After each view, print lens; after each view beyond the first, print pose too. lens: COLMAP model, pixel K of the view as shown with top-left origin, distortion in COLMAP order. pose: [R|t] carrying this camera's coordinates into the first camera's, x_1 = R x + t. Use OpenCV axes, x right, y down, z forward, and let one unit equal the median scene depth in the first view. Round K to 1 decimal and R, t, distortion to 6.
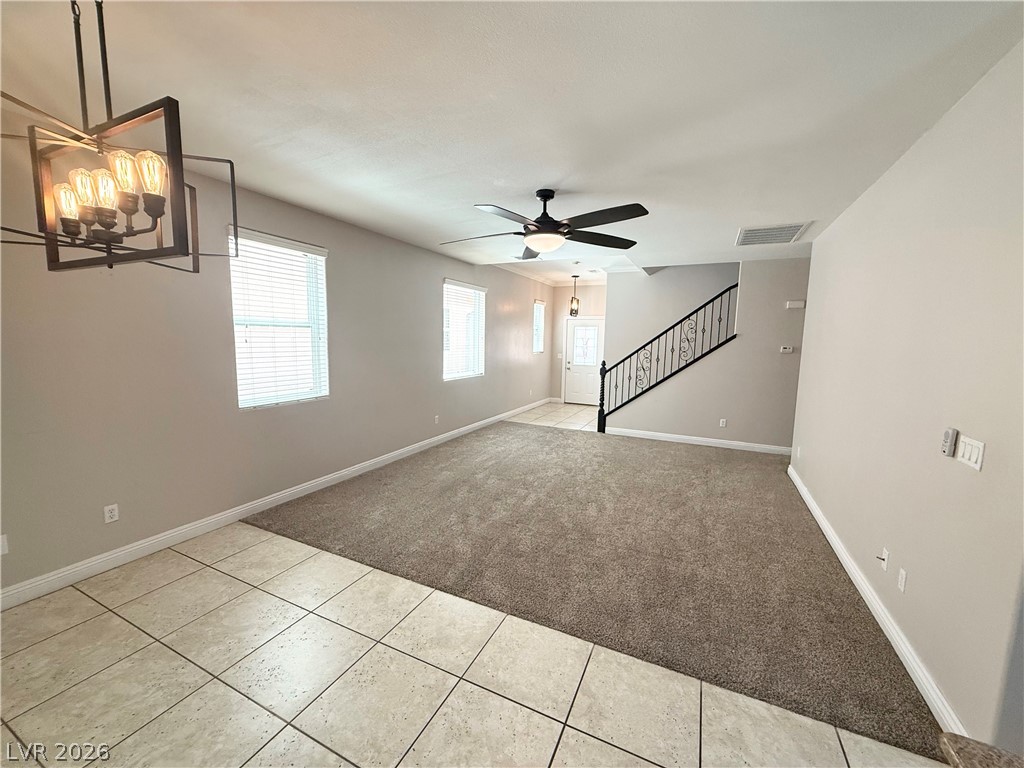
lens RADIAL K [[406.4, 0, 512.9], [0, 406.4, 384.9], [0, 0, 1]] dist [-0.002473, 0.000651]
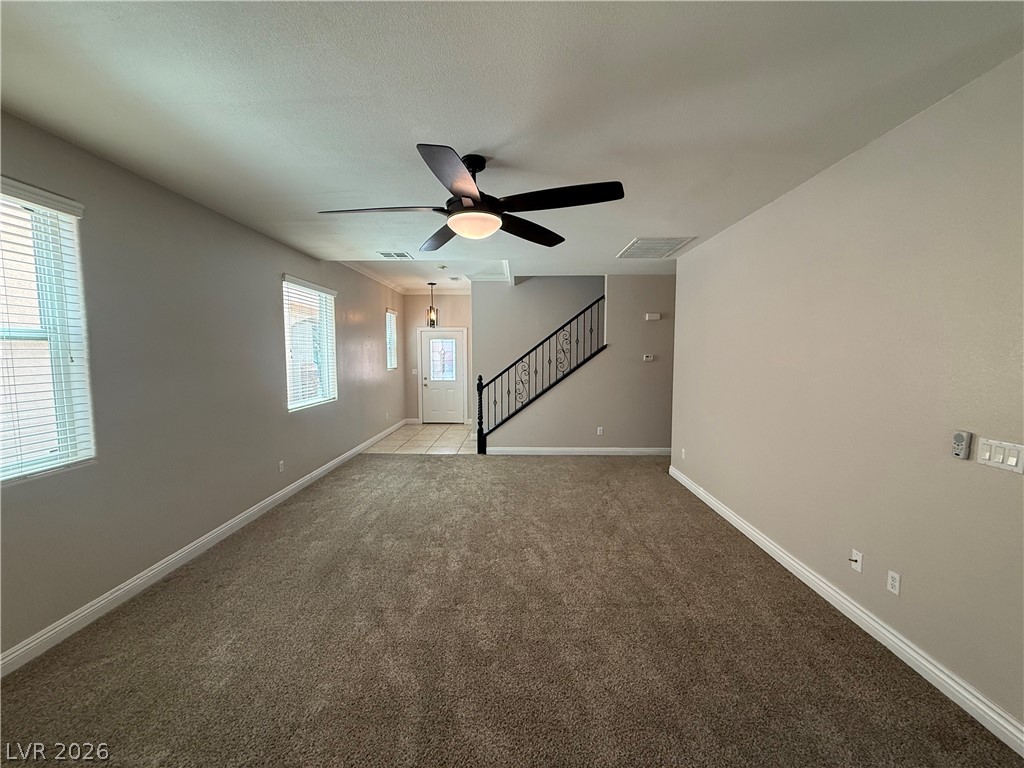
lens RADIAL K [[406.4, 0, 513.0], [0, 406.4, 384.9], [0, 0, 1]] dist [-0.002473, 0.000651]
pose [[0.908644, -0.053216, 0.414166, -0.120614], [0.066710, 0.997607, -0.018173, -0.022161], [-0.412208, 0.044142, 0.910020, 0.187017]]
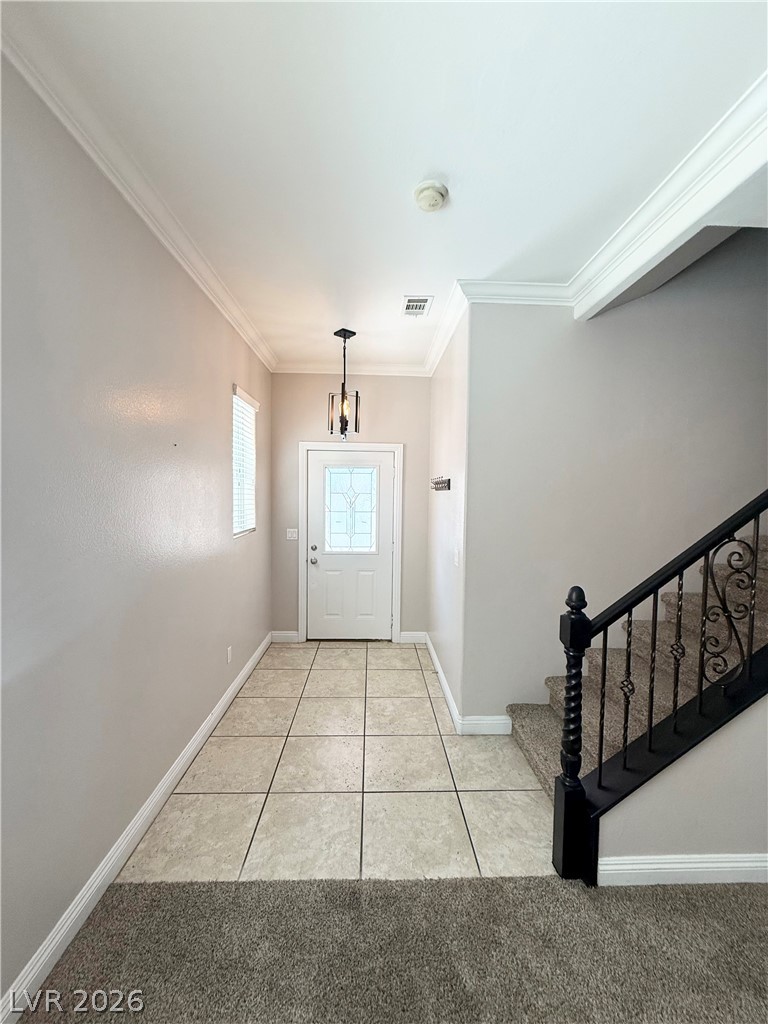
lens RADIAL K [[406.4, 0, 389.5], [0, 406.4, 513.2], [0, 0, 1]] dist [-0.002473, 0.000651]
pose [[0.883857, -0.032031, 0.466659, 0.012348], [0.058173, 0.997435, -0.041717, -0.136835], [-0.464125, 0.064018, 0.883453, 1.127508]]
